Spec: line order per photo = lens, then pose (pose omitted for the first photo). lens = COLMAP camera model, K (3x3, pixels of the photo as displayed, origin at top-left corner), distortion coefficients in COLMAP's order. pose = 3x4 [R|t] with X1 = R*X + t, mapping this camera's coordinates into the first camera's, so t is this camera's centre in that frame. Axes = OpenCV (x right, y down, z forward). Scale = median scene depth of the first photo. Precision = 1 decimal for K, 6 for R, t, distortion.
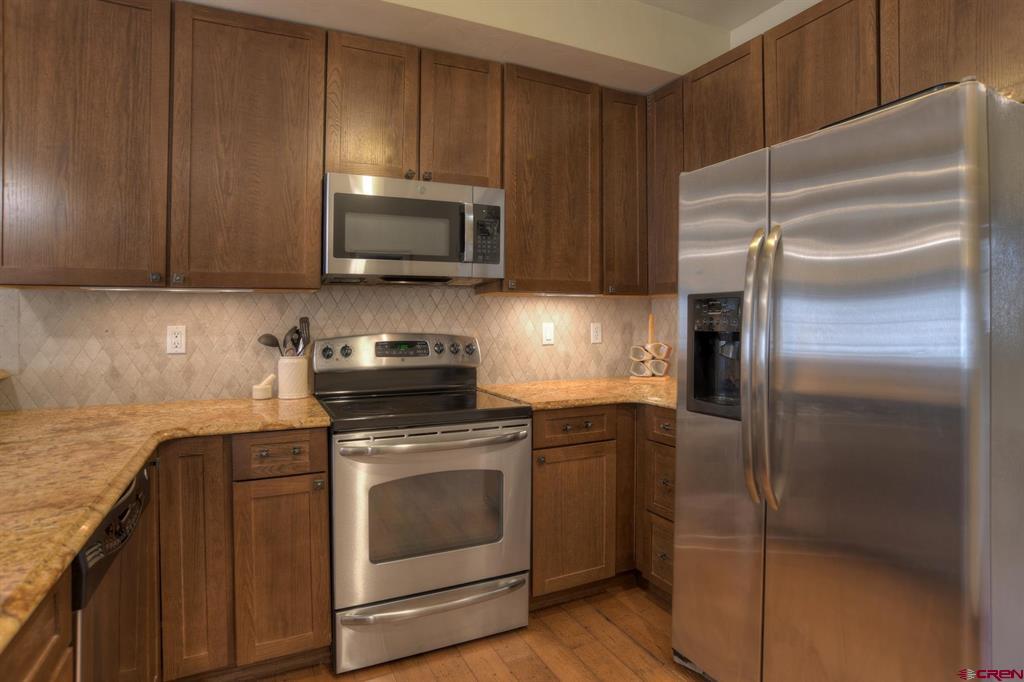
lens RADIAL K [[550.1, 0, 514.3], [0, 550.1, 320.5], [0, 0, 1]] dist [-0.037966, 0.001143]
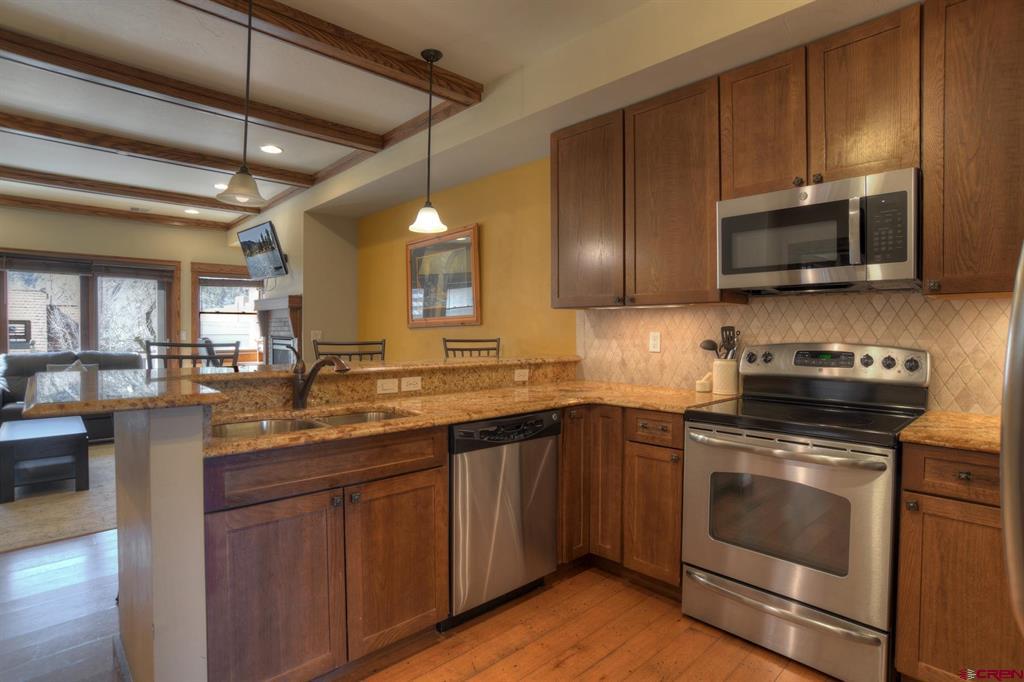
lens RADIAL K [[542.6, 0, 512.0], [0, 542.6, 341.0], [0, 0, 1]] dist [-0.099954, 0.051182]
pose [[0.296724, 0.024874, -0.954639, 0.593921], [-0.004717, 0.999687, 0.024581, -0.000485], [0.954952, -0.002791, 0.296748, 0.225381]]
